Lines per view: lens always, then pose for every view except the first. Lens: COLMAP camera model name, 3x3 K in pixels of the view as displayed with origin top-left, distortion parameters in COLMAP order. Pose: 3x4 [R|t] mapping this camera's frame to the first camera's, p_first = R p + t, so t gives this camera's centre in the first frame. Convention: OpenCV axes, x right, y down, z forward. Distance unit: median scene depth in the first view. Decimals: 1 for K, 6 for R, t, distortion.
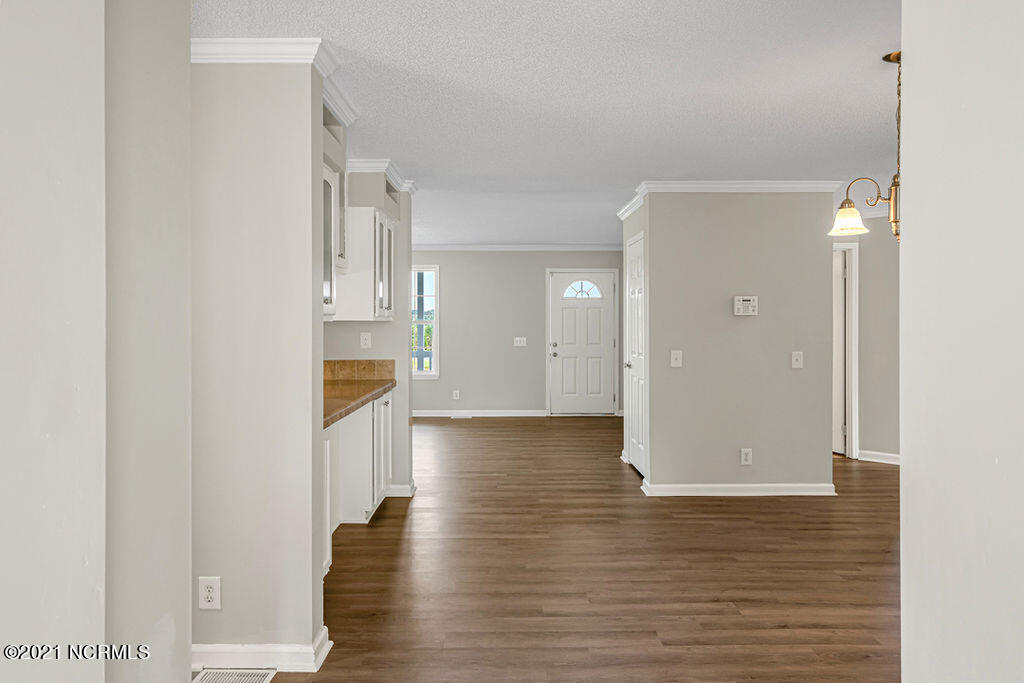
lens RADIAL K [[717.5, 0, 509.1], [0, 717.5, 338.4], [0, 0, 1]] dist [0.002870, 0.001623]
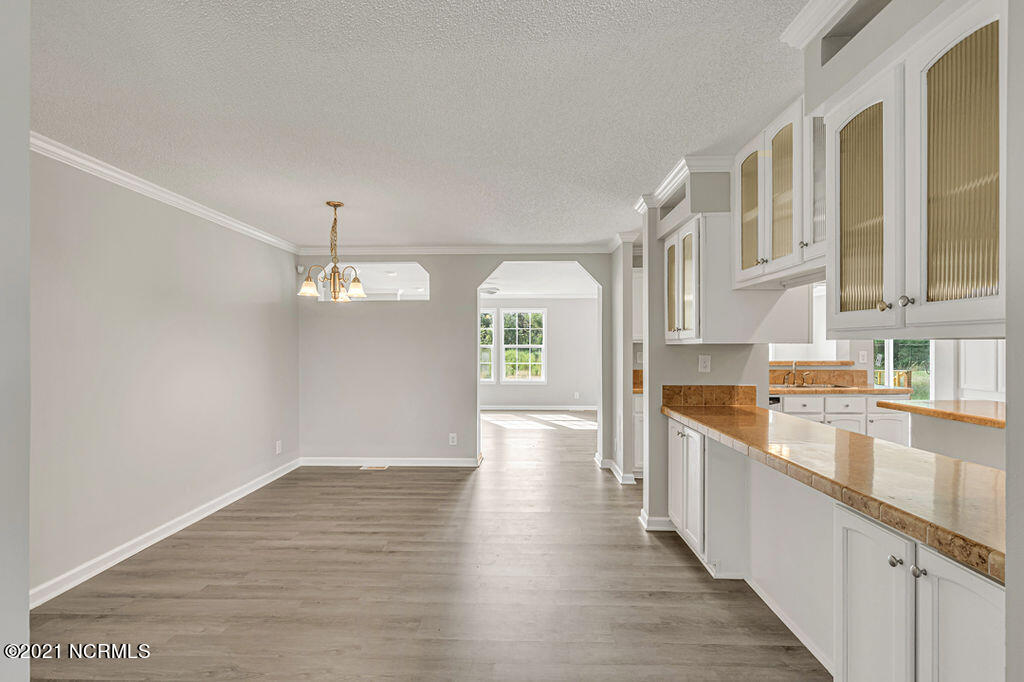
lens RADIAL K [[471.9, 0, 513.6], [0, 471.9, 346.0], [0, 0, 1]] dist [0.001520, 0.000534]
pose [[-0.999522, 0.002444, 0.030817, 0.017741], [0.003130, 0.999748, 0.022218, -0.025129], [-0.030755, 0.022303, -0.999278, 1.172457]]
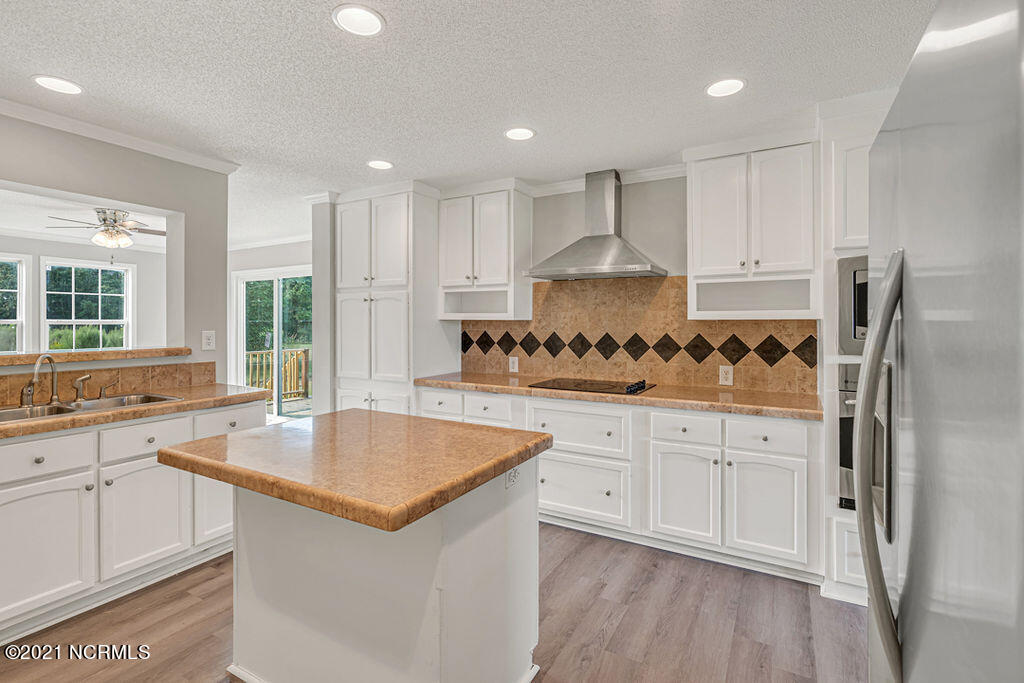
lens RADIAL K [[476.9, 0, 515.9], [0, 476.9, 322.5], [0, 0, 1]] dist [-0.001584, 0.000131]
pose [[-0.497346, -0.000624, -0.867552, -0.339296], [-0.020305, 0.999734, 0.010922, -0.014859], [0.867315, 0.023047, -0.497226, 0.811820]]
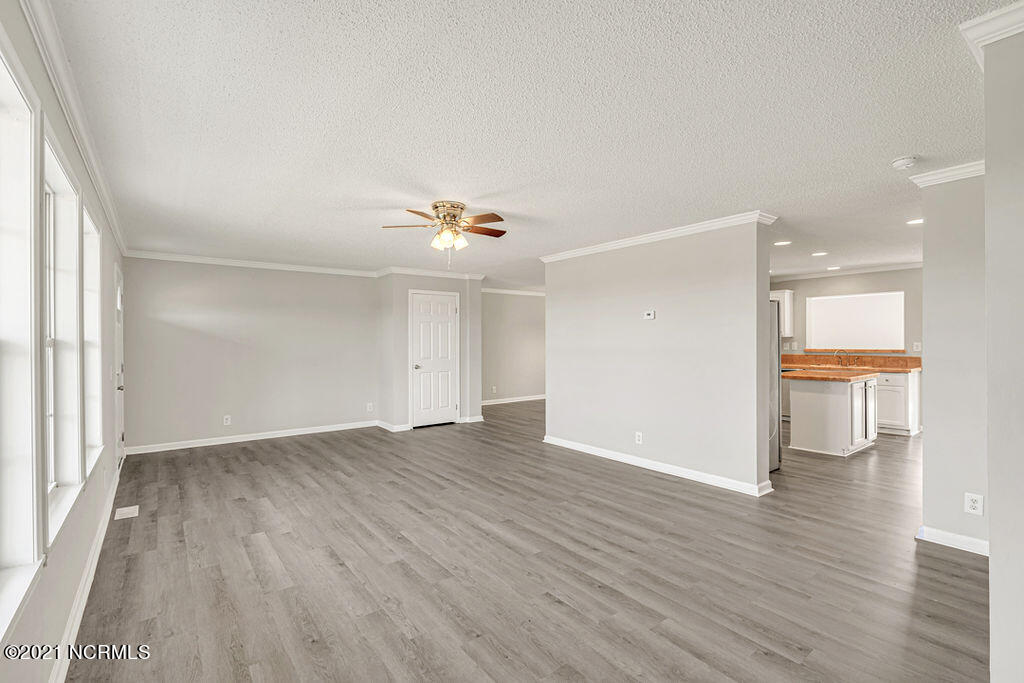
lens RADIAL K [[462.0, 0, 512.0], [0, 462.0, 341.5], [0, 0, 1]] dist [-0.001070, 0.000423]
pose [[-0.601420, 0.003975, 0.798923, -0.981276], [0.025002, 0.999592, 0.013847, -0.036728], [-0.798542, 0.028302, -0.601274, 1.772147]]
